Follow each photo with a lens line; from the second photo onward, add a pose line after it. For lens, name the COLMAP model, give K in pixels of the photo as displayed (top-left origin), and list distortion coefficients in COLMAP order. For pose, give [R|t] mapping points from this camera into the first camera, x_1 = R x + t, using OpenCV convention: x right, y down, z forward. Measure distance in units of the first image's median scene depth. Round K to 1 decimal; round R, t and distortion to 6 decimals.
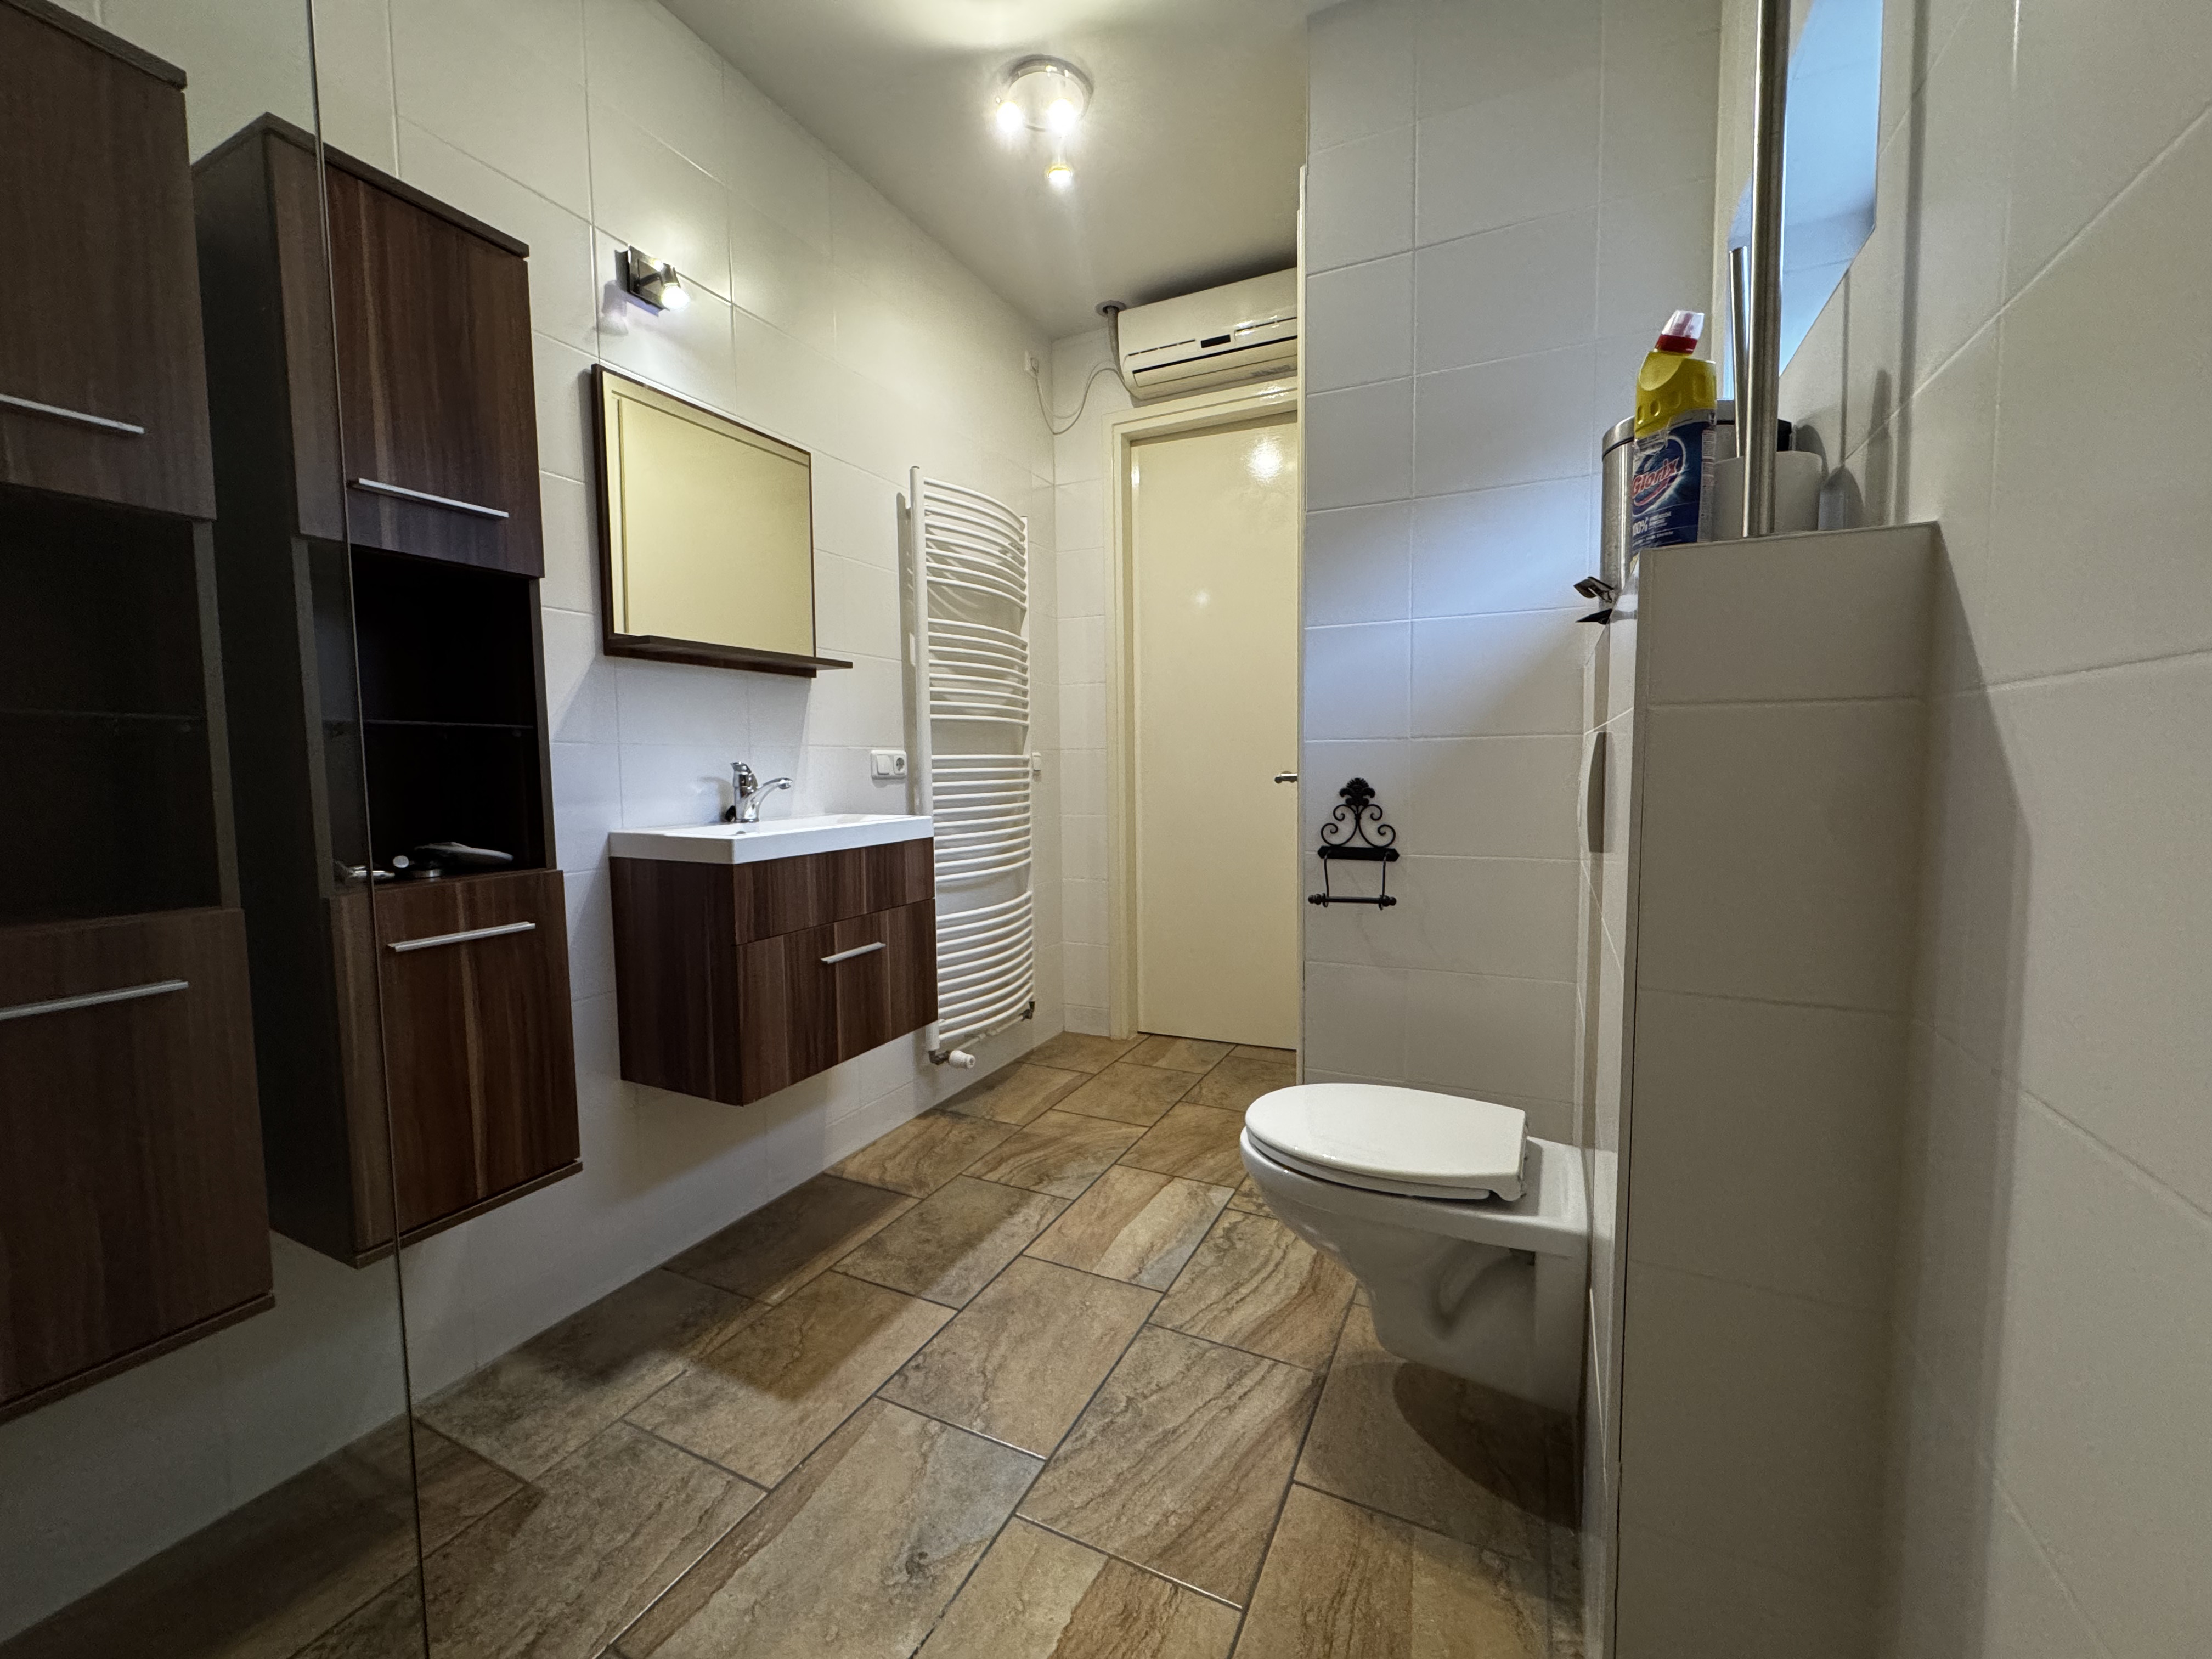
lens RADIAL K [[878.3, 0, 1109.4], [0, 878.3, 823.4], [0, 0, 1]] dist [-0.002947, -0.000344]
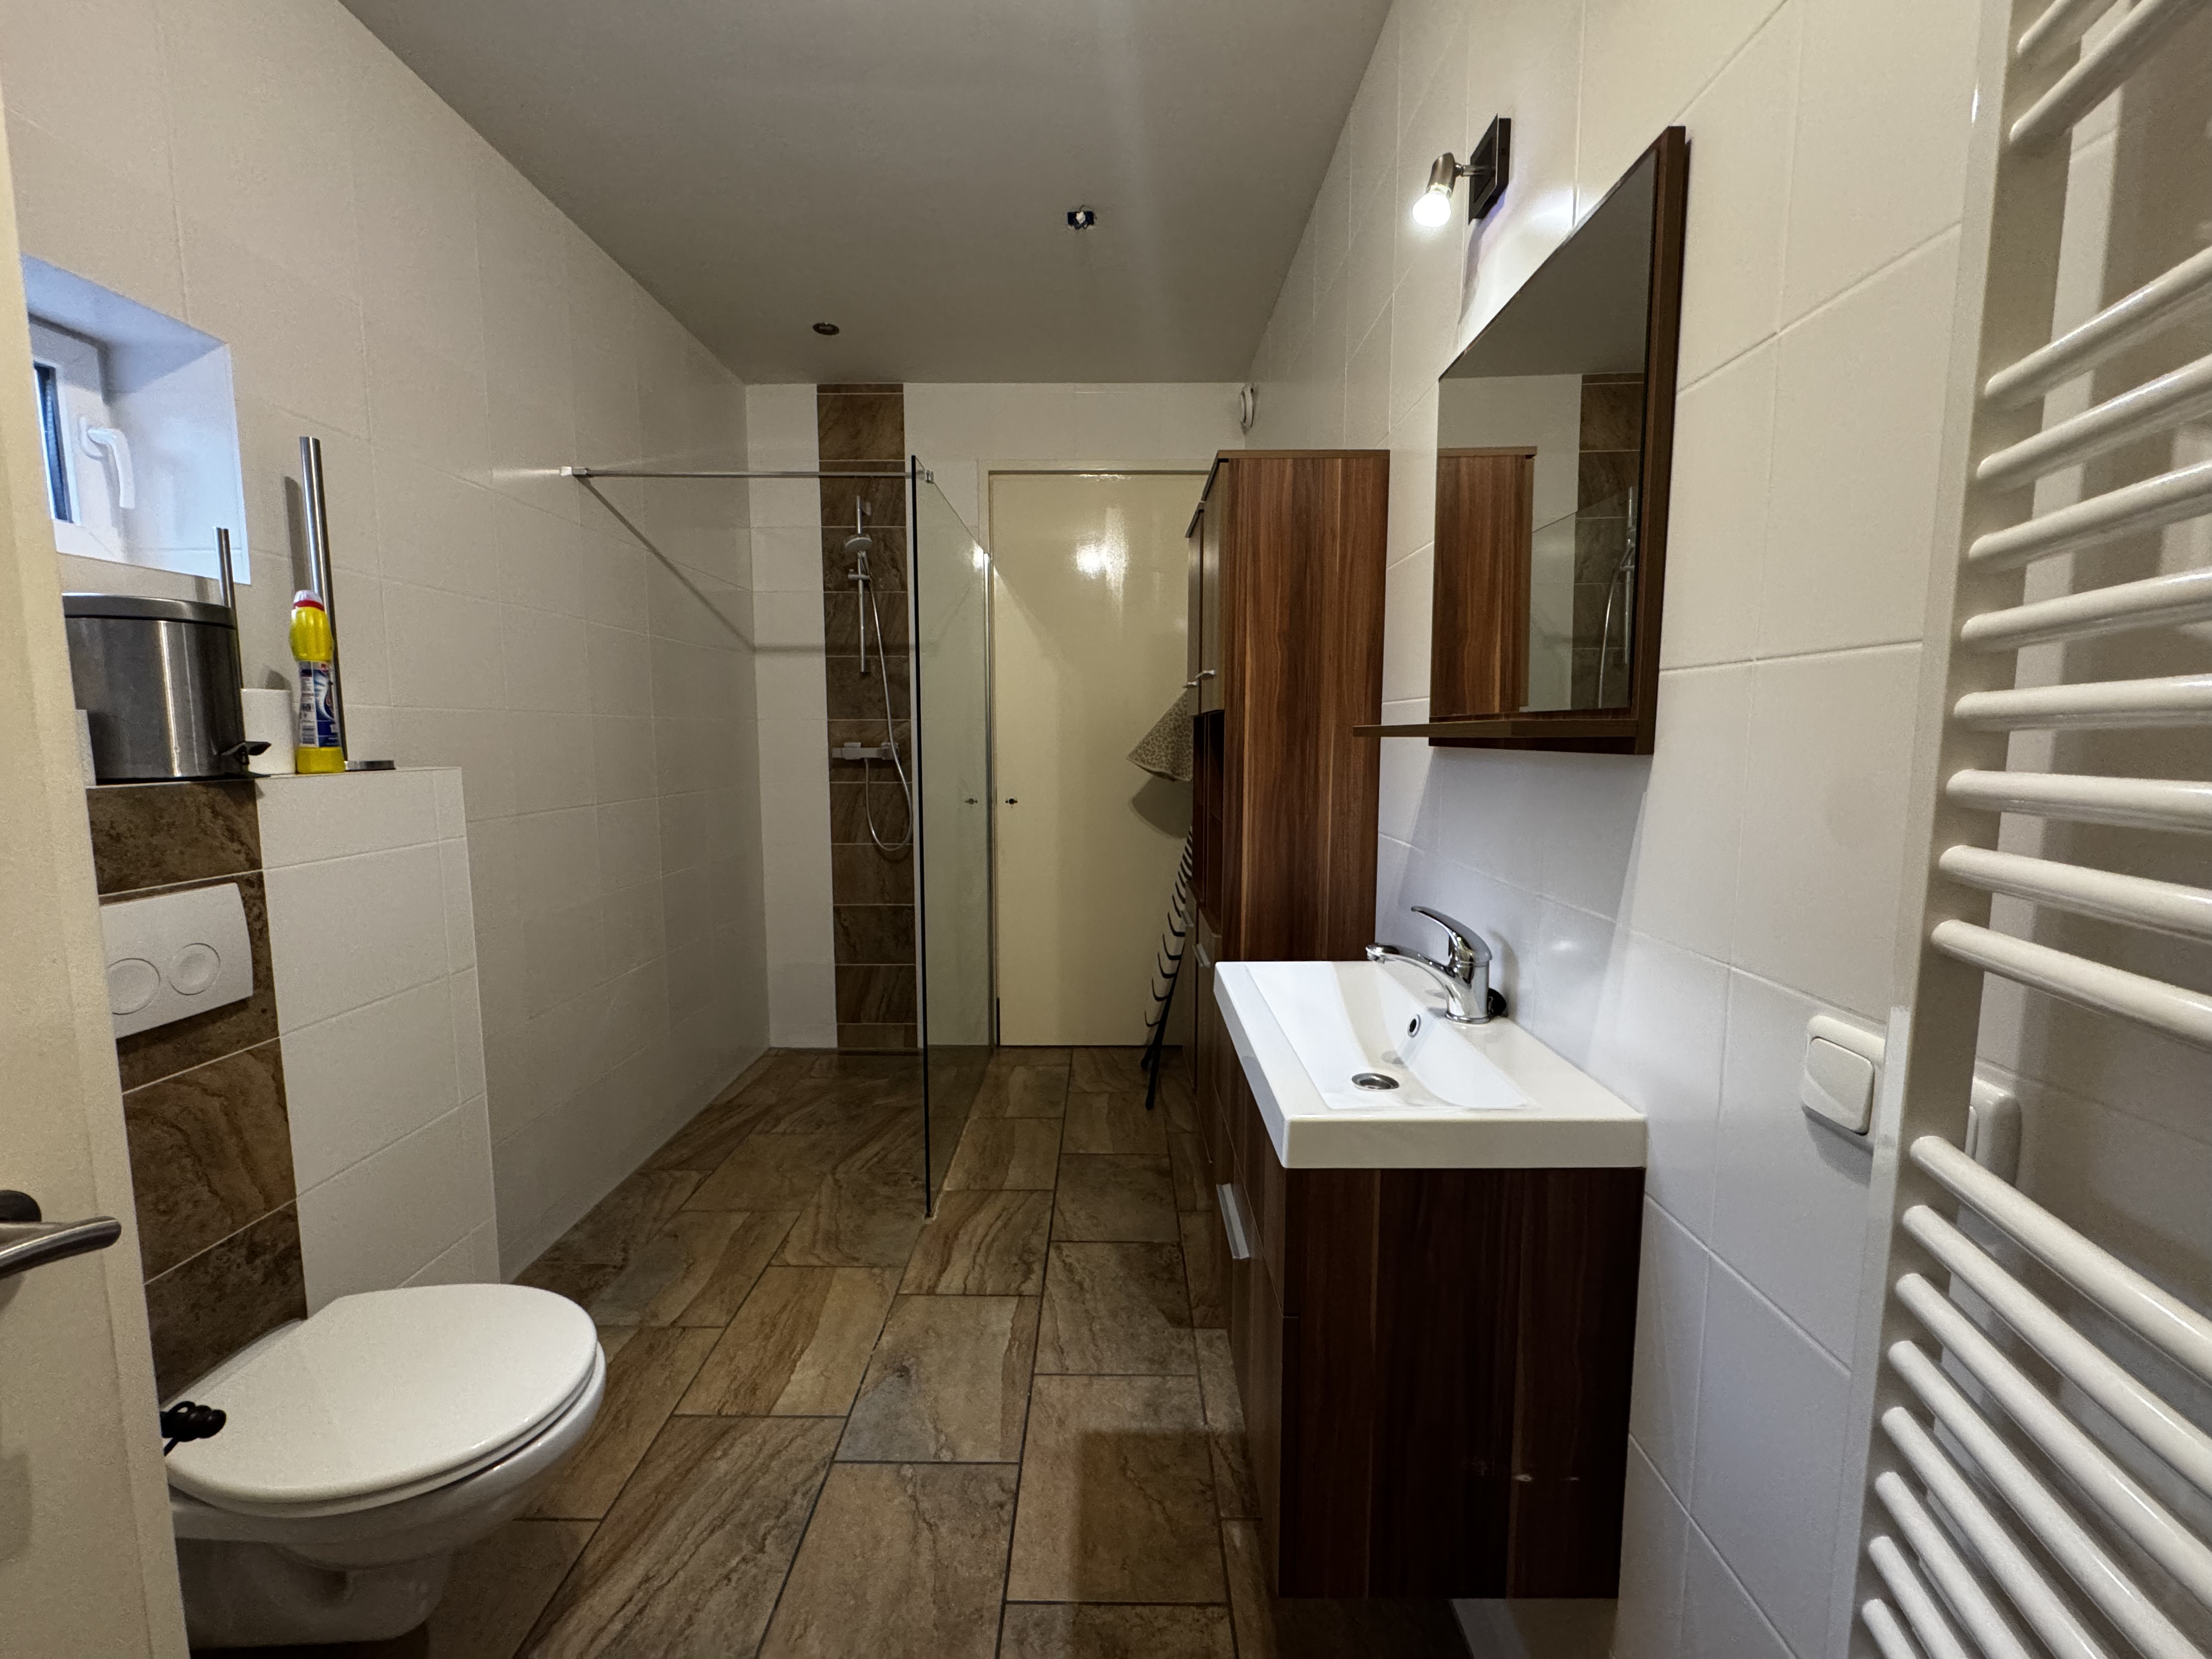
lens RADIAL K [[878.3, 0, 1113.6], [0, 878.3, 820.8], [0, 0, 1]] dist [-0.002947, -0.000344]
pose [[-0.900088, 0.052313, -0.432556, 0.040748], [-0.024613, 0.985076, 0.170351, -0.249758], [0.435012, 0.163977, -0.885368, 1.553576]]
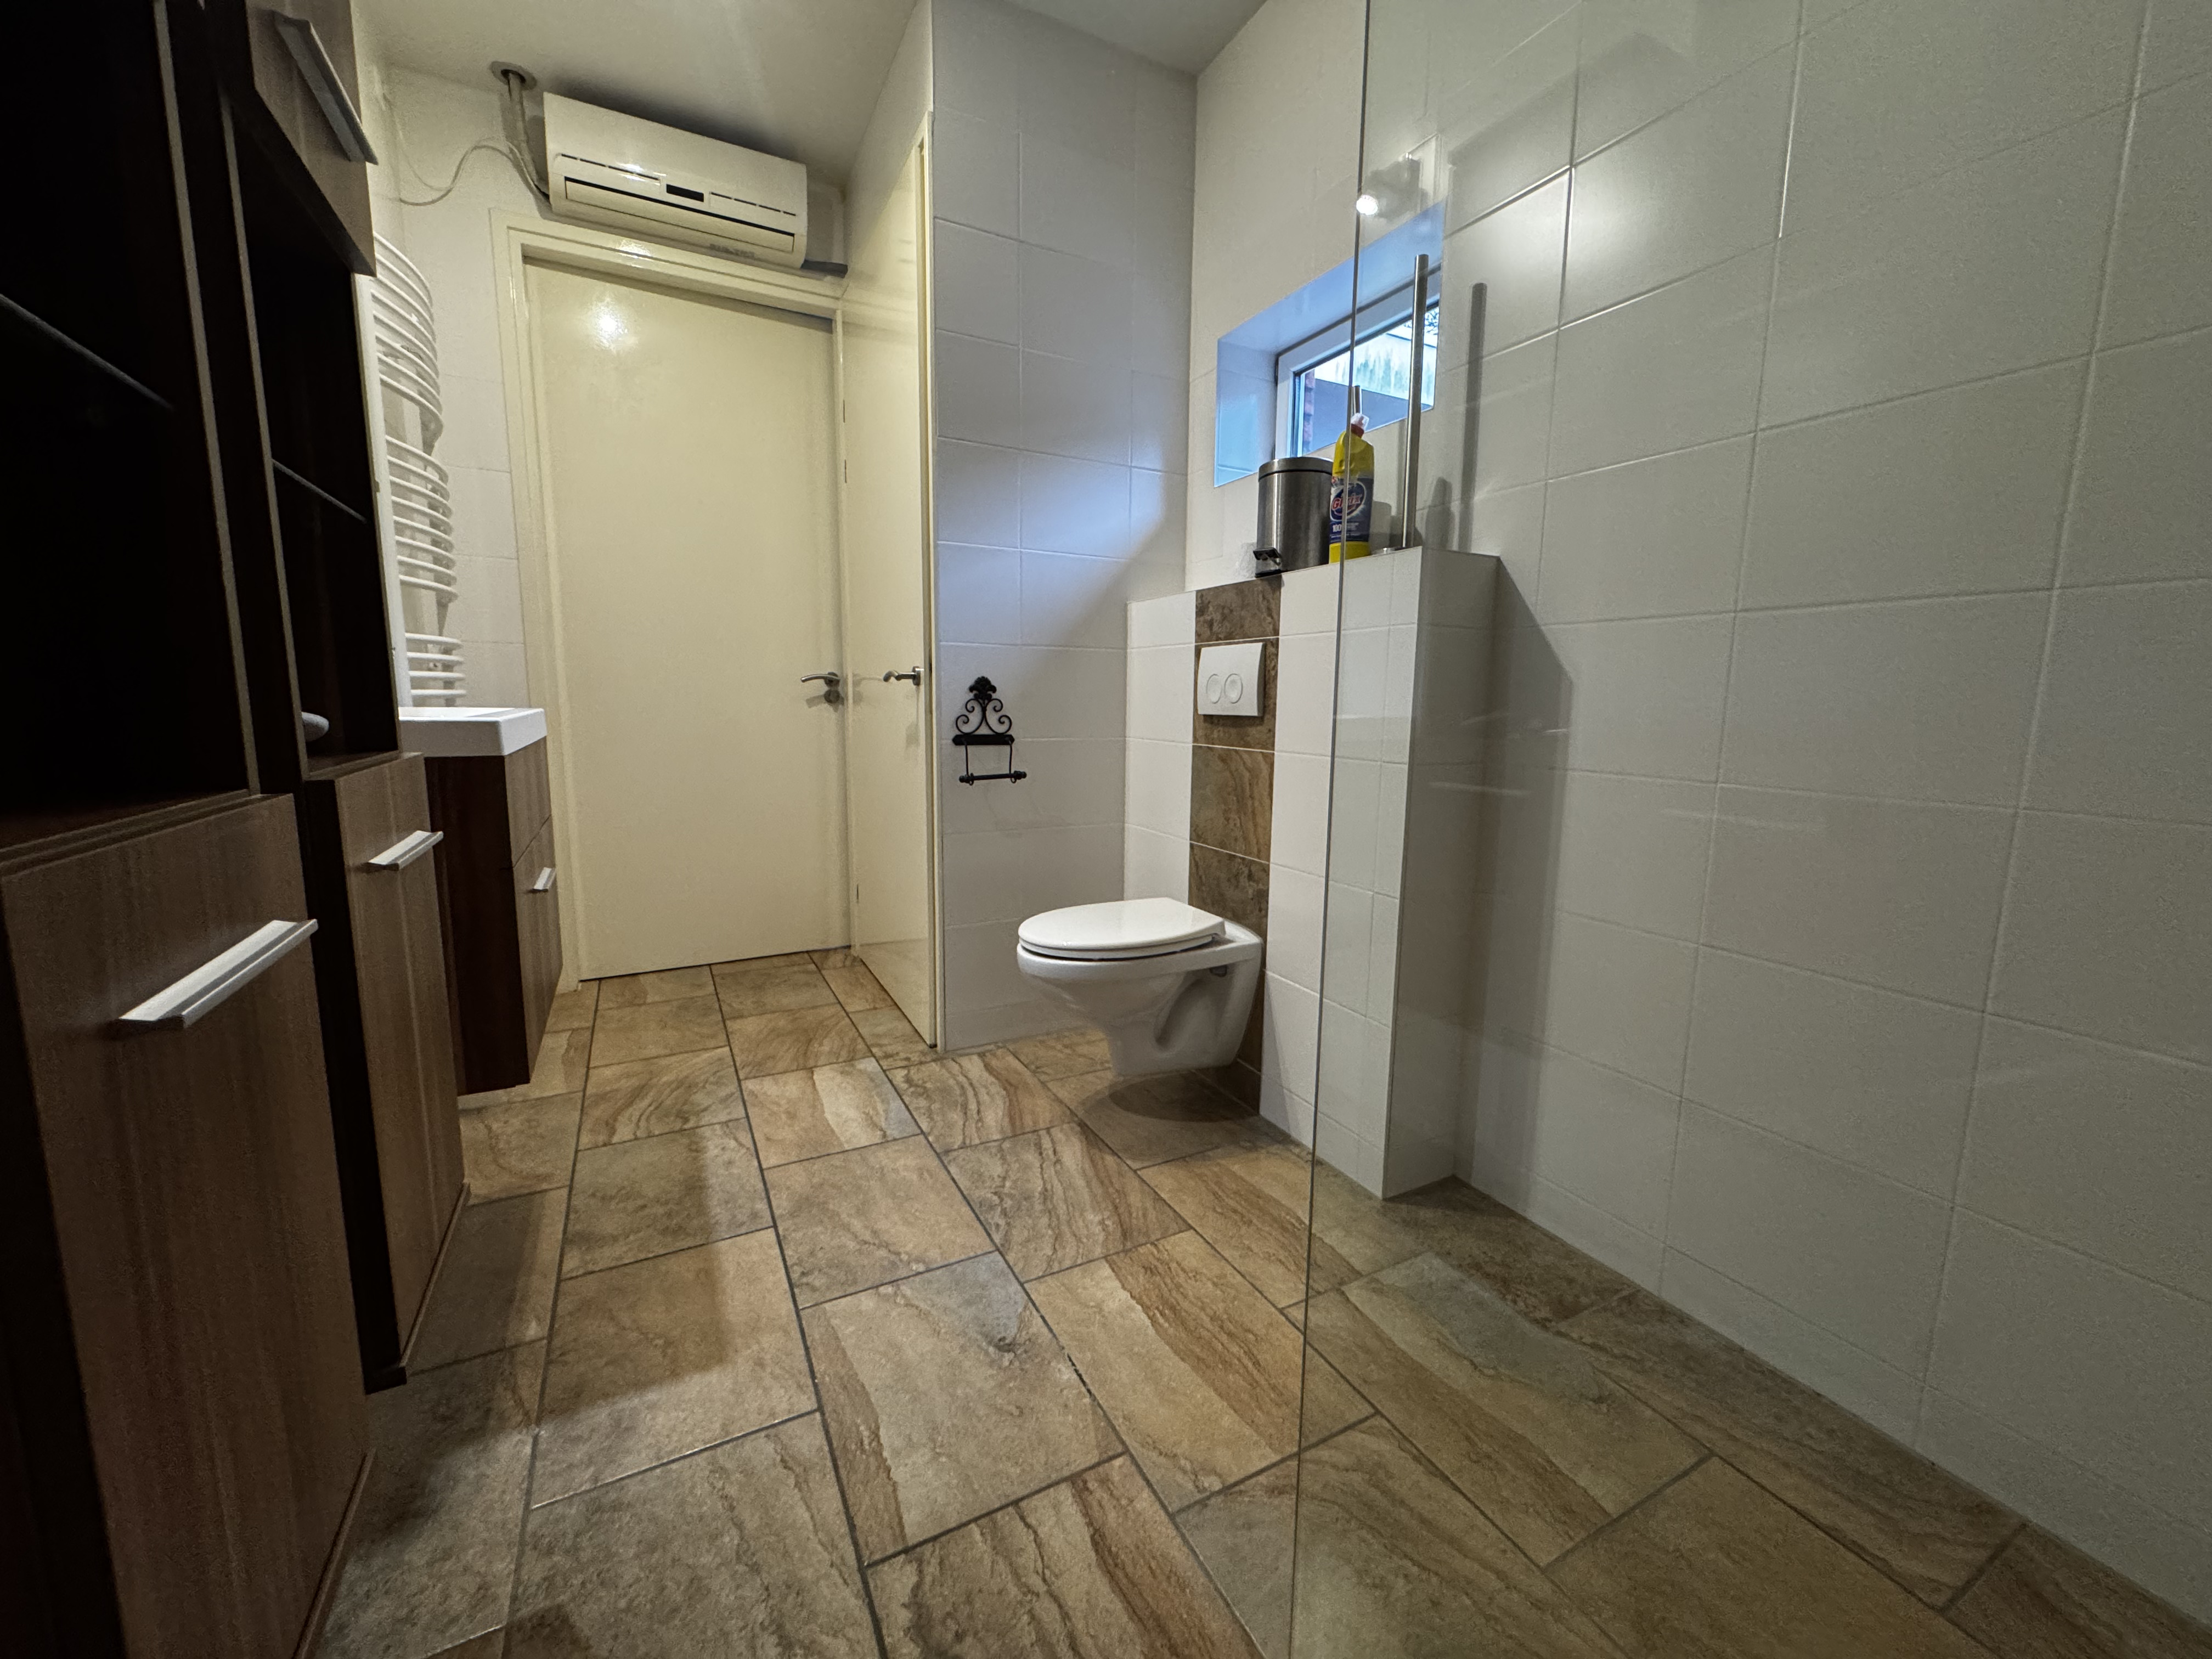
lens RADIAL K [[878.3, 0, 1108.2], [0, 878.3, 822.7], [0, 0, 1]] dist [-0.002947, -0.000344]
pose [[0.593639, -0.095161, 0.799085, -0.645225], [0.037198, 0.995167, 0.090878, 0.048483], [-0.803871, -0.024224, 0.594310, 0.154255]]
